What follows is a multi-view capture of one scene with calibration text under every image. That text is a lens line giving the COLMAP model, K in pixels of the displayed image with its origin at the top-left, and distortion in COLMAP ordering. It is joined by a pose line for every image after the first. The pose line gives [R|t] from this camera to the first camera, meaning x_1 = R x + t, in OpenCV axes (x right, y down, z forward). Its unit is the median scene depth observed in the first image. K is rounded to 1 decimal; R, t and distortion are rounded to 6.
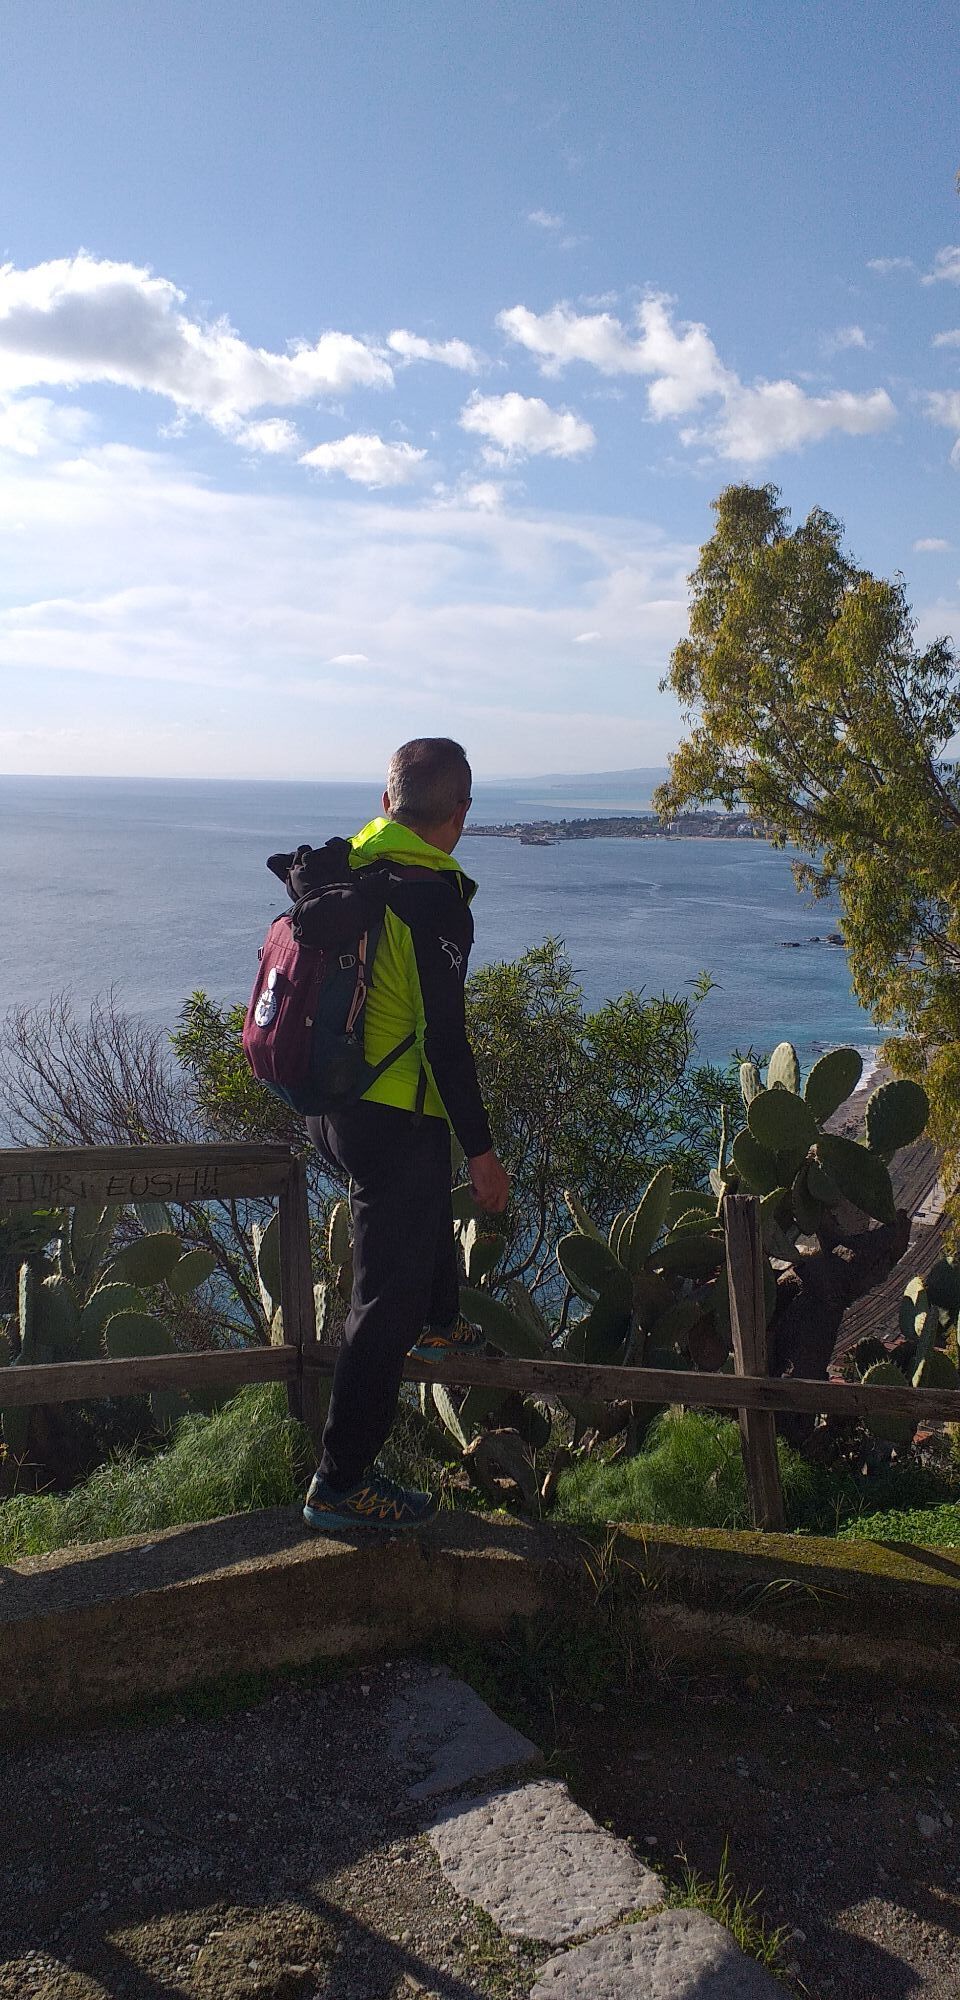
lens RADIAL K [[1560.0, 0, 480.0], [0, 1560.0, 1000.0], [0, 0, 1]] dist [0.076466, -0.089702]
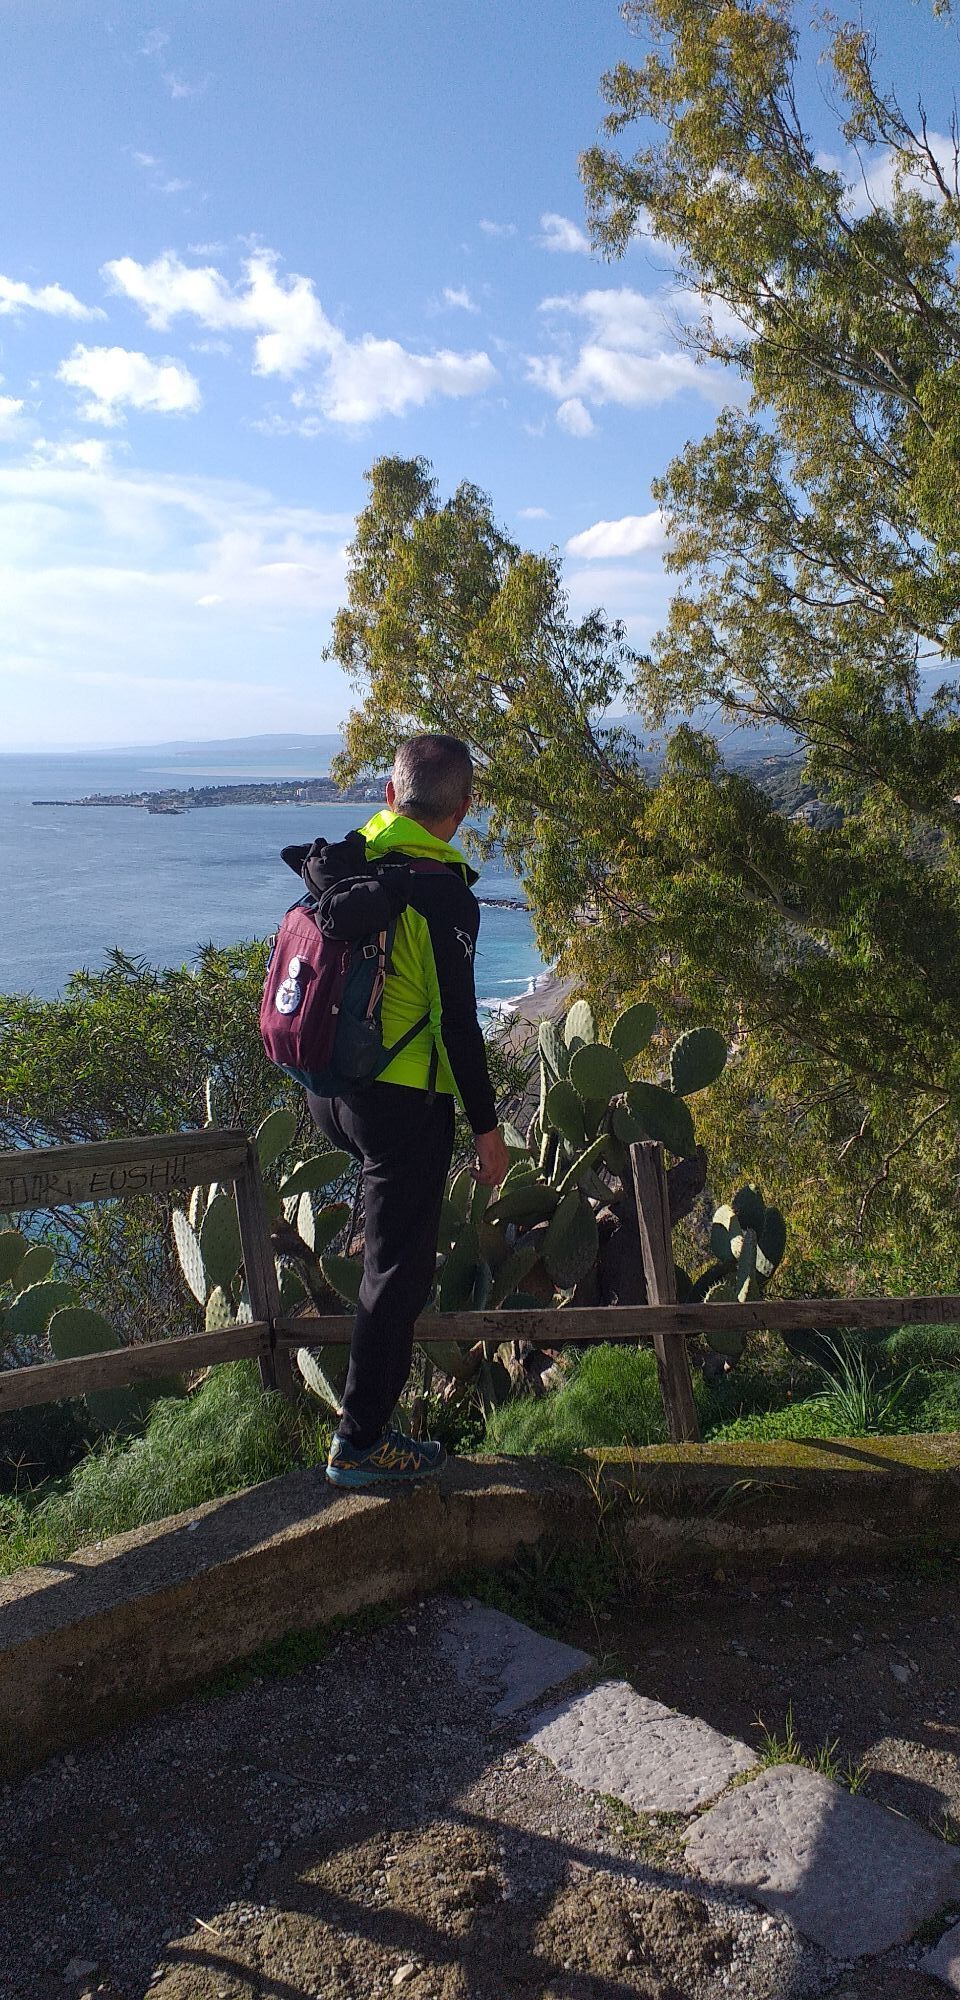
lens RADIAL K [[1544.8, 0, 480.0], [0, 1544.8, 1000.0], [0, 0, 1]] dist [0.128872, -0.194681]
pose [[0.972385, -0.057246, 0.226252, -0.230287], [0.052154, 0.998234, 0.028426, -0.014970], [-0.227480, -0.015841, 0.973654, -0.035384]]
